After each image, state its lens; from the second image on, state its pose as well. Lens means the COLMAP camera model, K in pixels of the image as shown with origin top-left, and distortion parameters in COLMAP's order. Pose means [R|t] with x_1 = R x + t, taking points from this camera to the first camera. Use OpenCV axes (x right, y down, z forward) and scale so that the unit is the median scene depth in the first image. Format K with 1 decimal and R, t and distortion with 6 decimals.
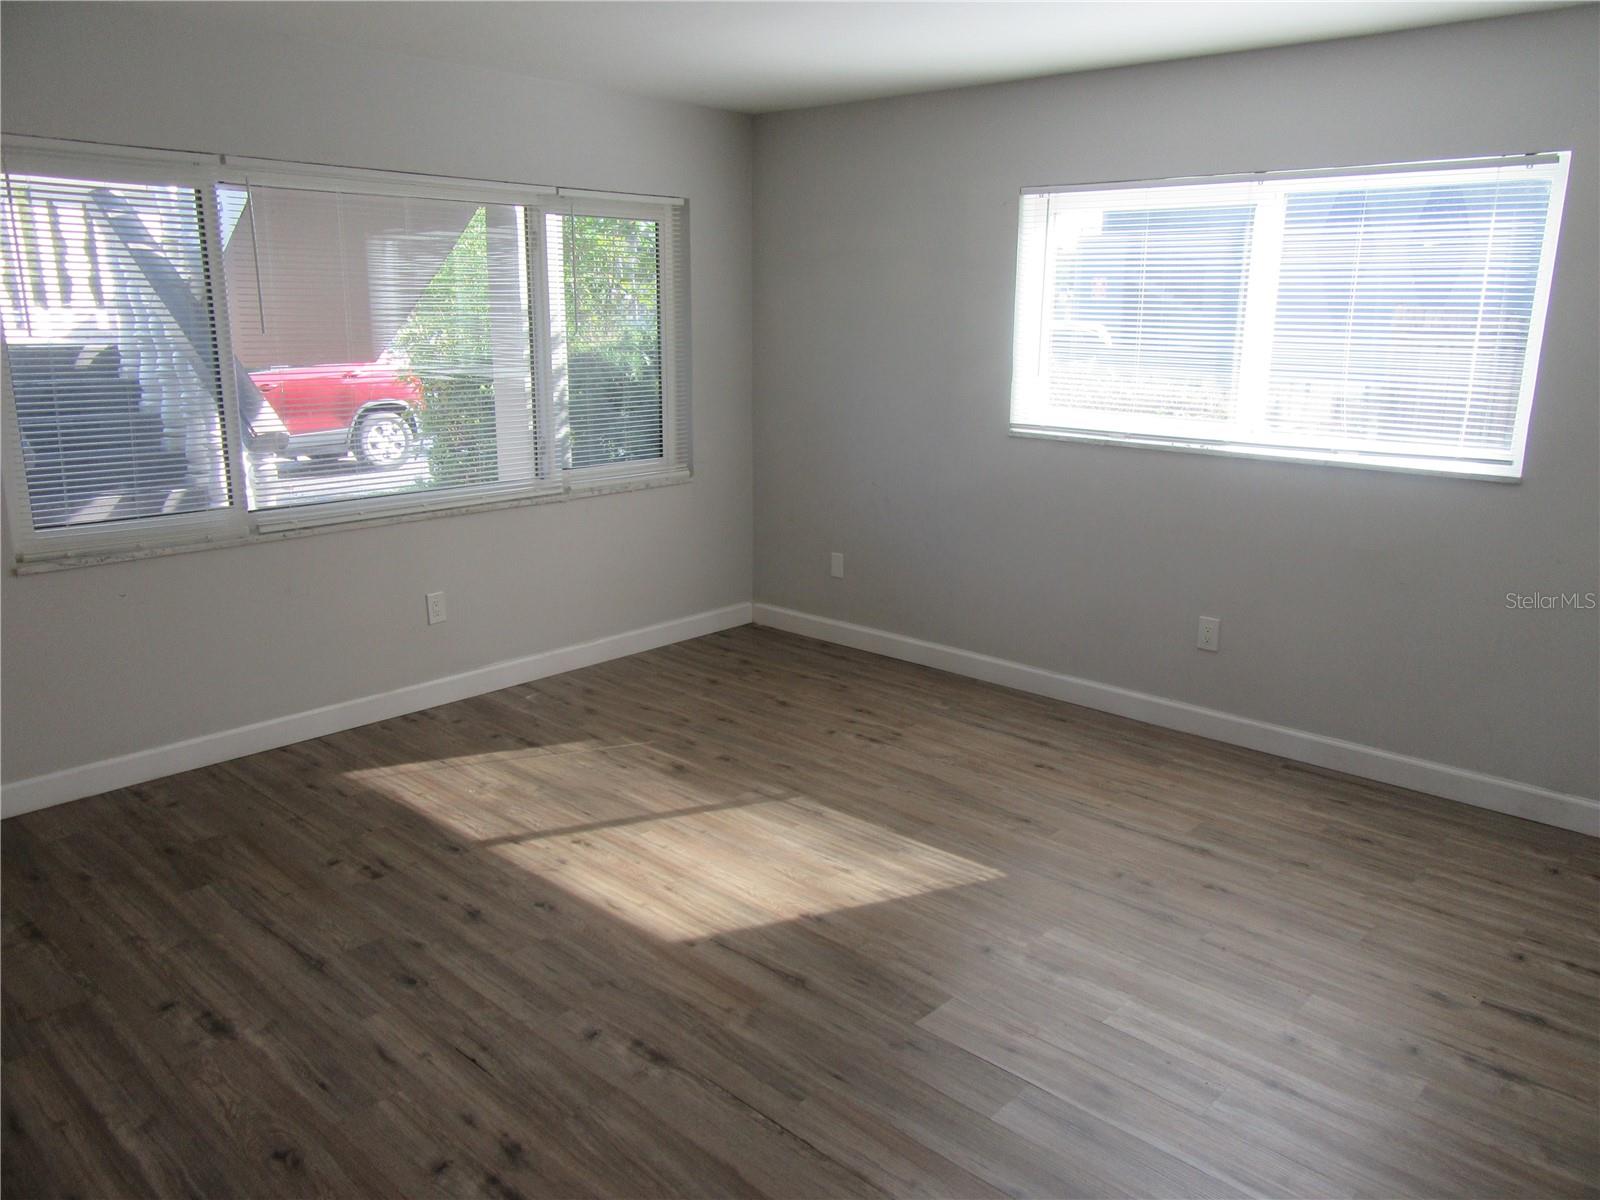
lens RADIAL K [[1193.6, 0, 801.0], [0, 1193.6, 598.2], [0, 0, 1]] dist [0.001221, 0.000405]
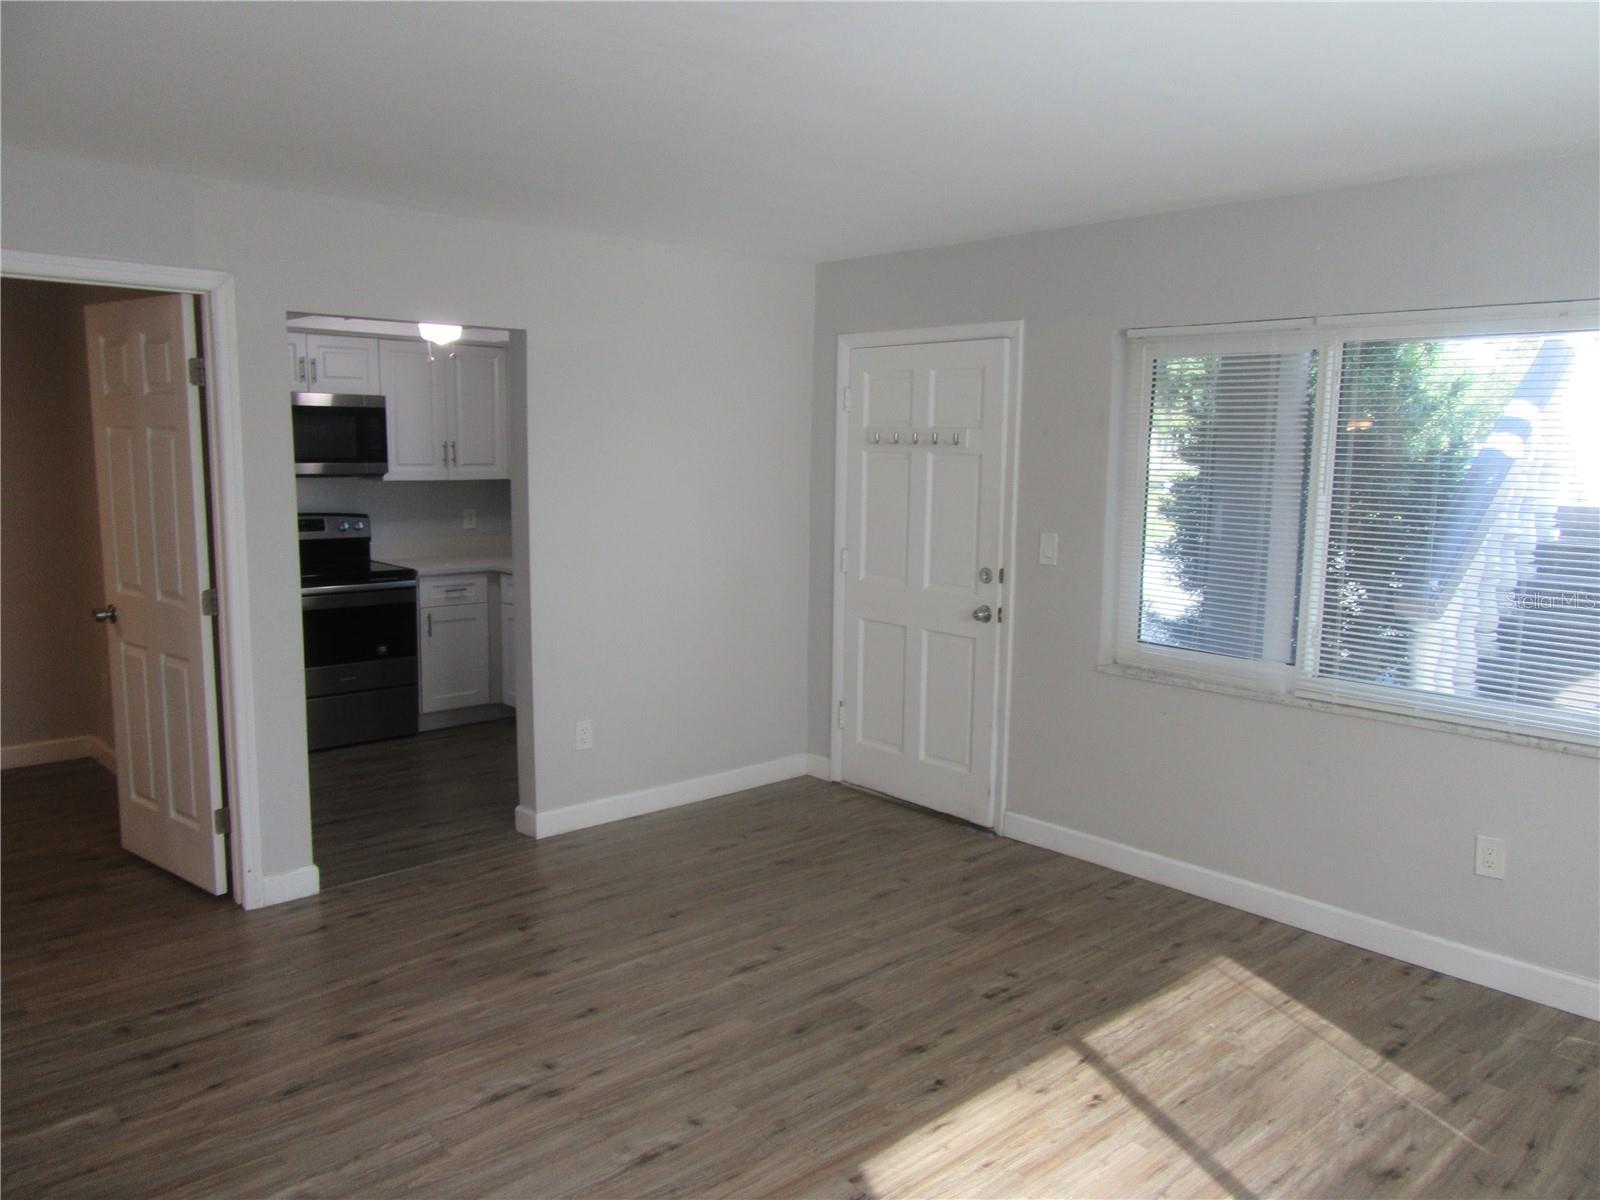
lens RADIAL K [[1193.6, 0, 803.3], [0, 1193.6, 592.2], [0, 0, 1]] dist [0.001221, 0.000405]
pose [[-0.083385, 0.116866, -0.989641, 0.584143], [-0.250271, 0.958814, 0.134312, -0.184542], [0.964578, 0.258878, -0.050702, 0.725329]]
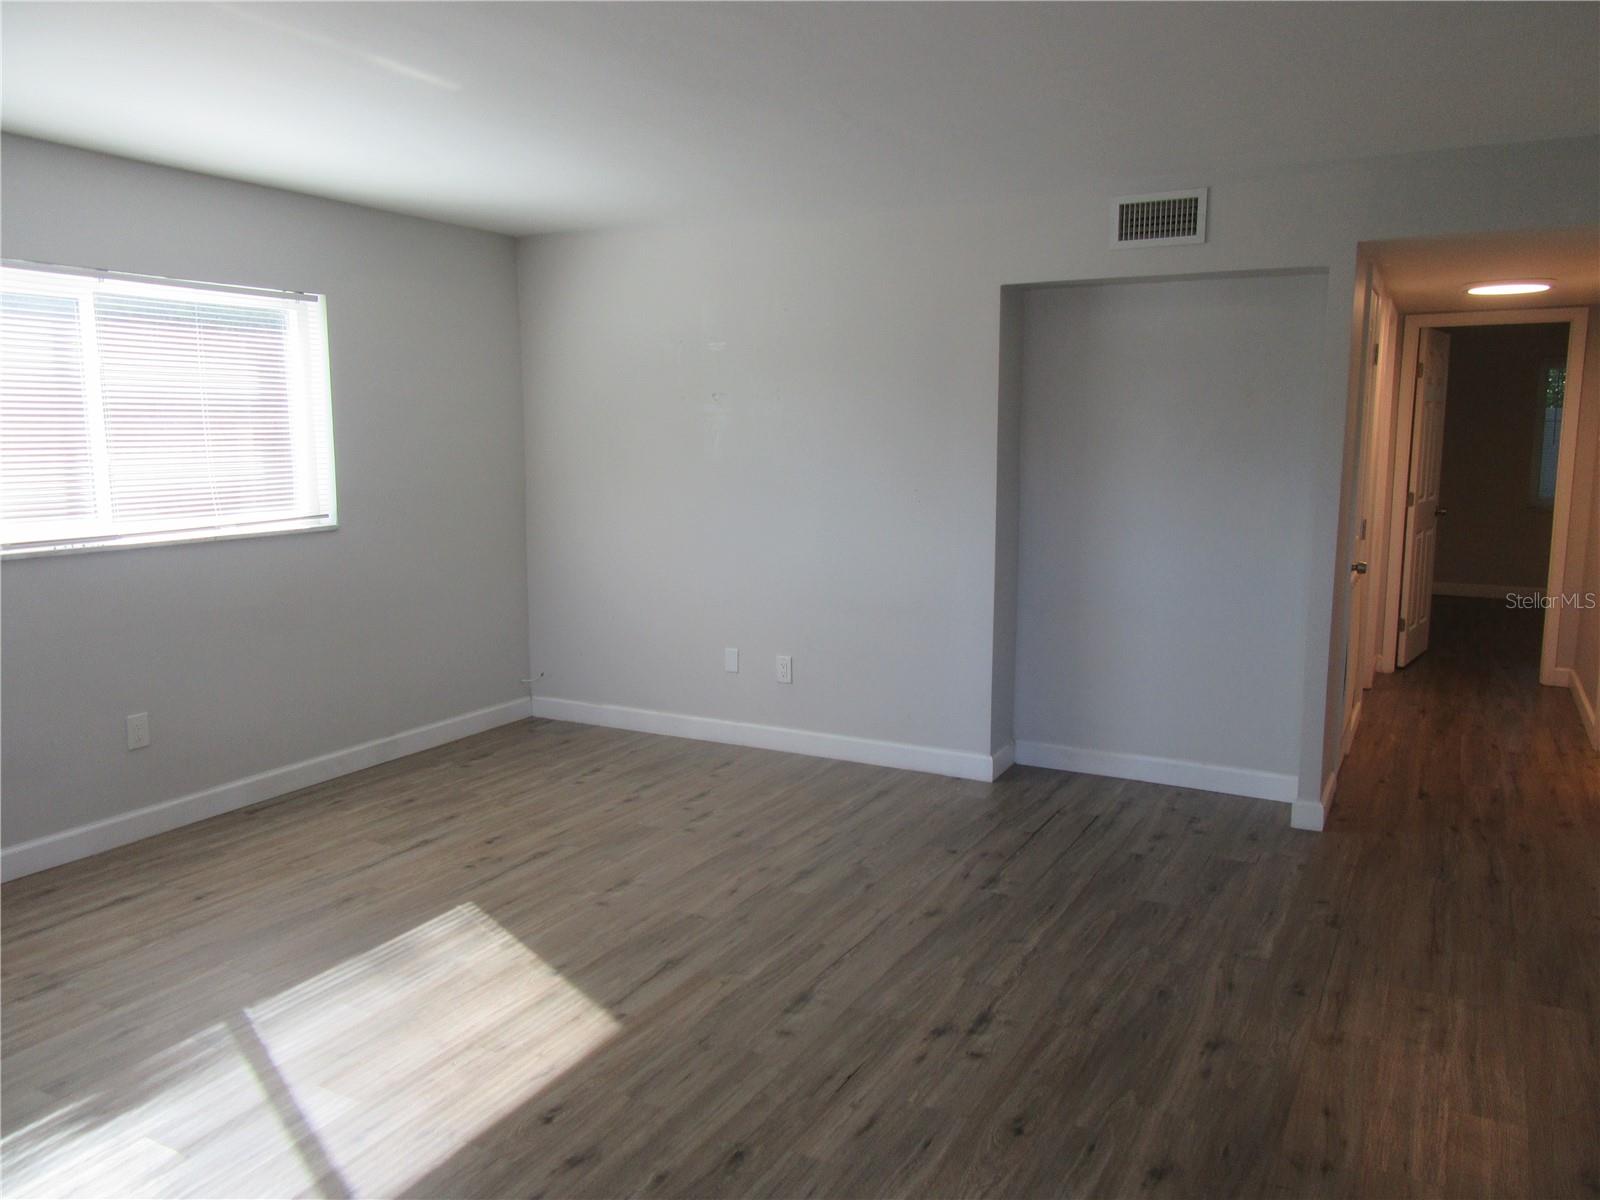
lens RADIAL K [[1193.6, 0, 799.7], [0, 1193.6, 605.7], [0, 0, 1]] dist [0.001221, 0.000405]
pose [[-0.237609, -0.155356, 0.958857, -0.843329], [0.233601, 0.949018, 0.211649, -0.176446], [-0.942853, 0.274280, -0.189204, 0.770787]]
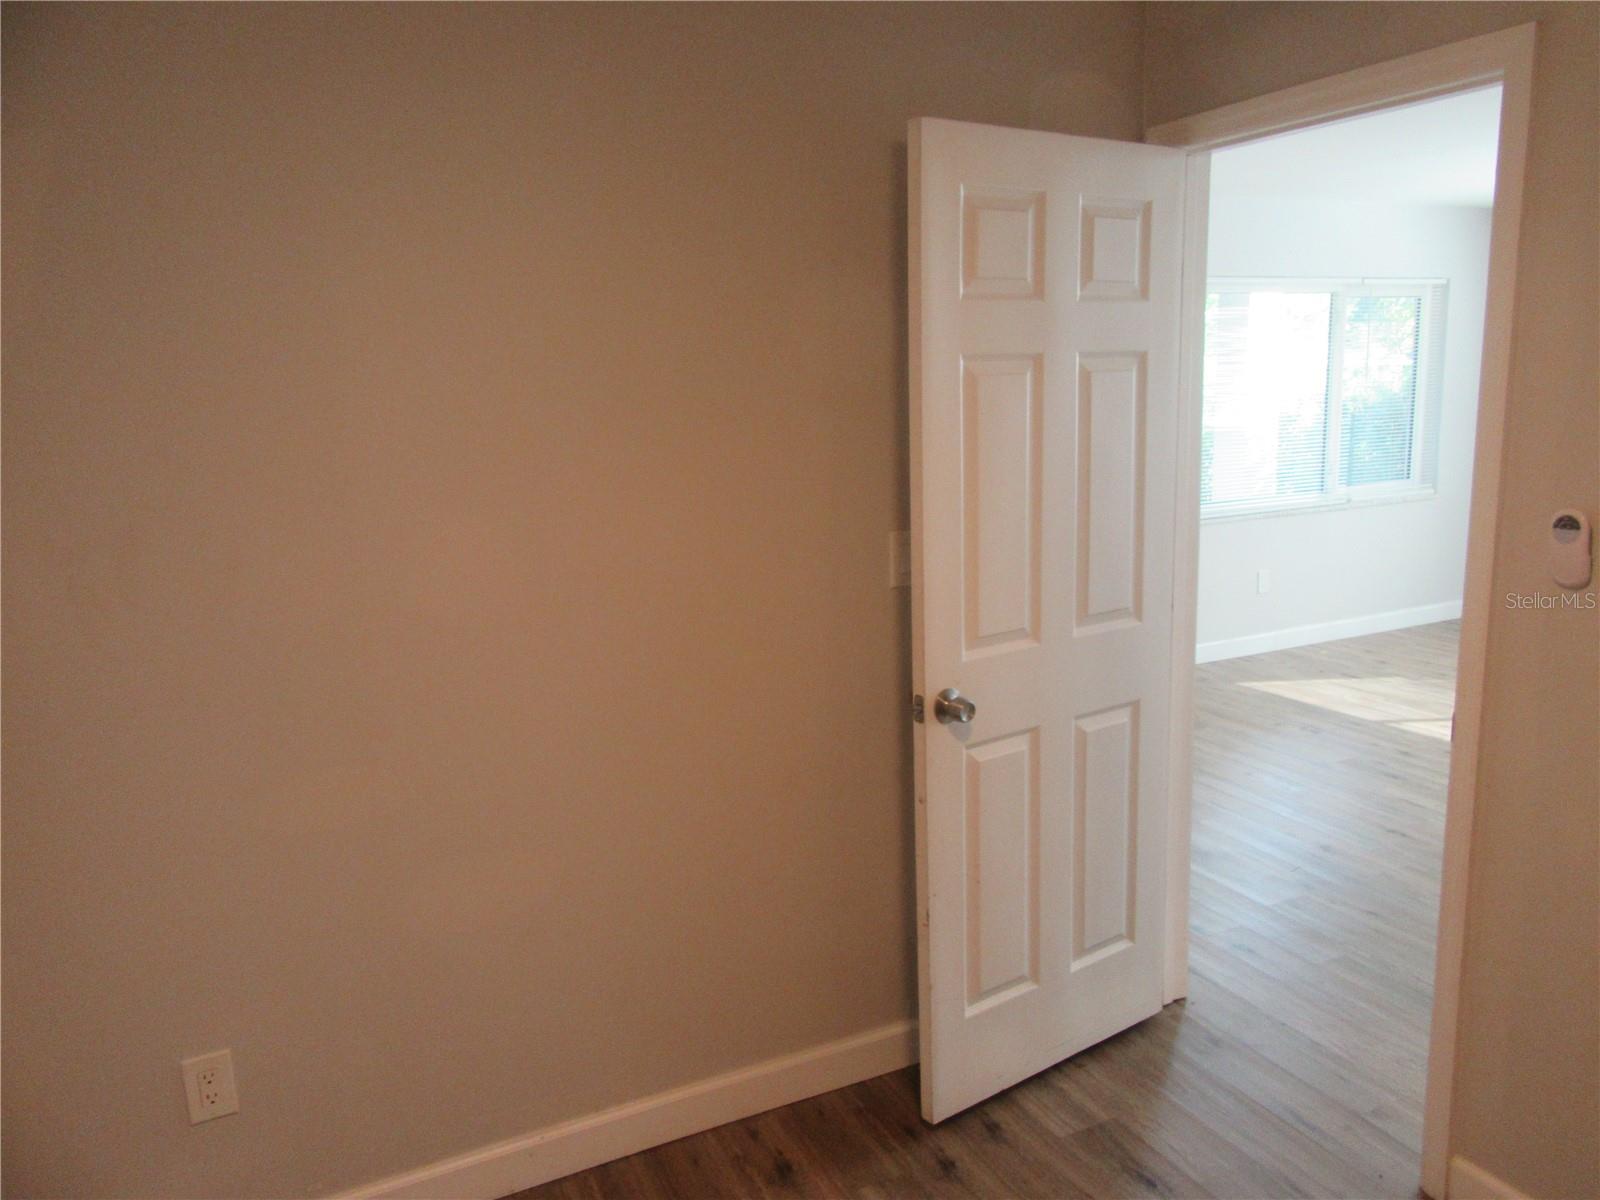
lens RADIAL K [[1193.6, 0, 803.6], [0, 1193.6, 602.2], [0, 0, 1]] dist [0.001221, 0.000405]
pose [[0.930649, 0.032122, -0.364502, -0.373597], [-0.049076, 0.998097, -0.037344, 0.139613], [0.362608, 0.052643, 0.930454, -0.625995]]
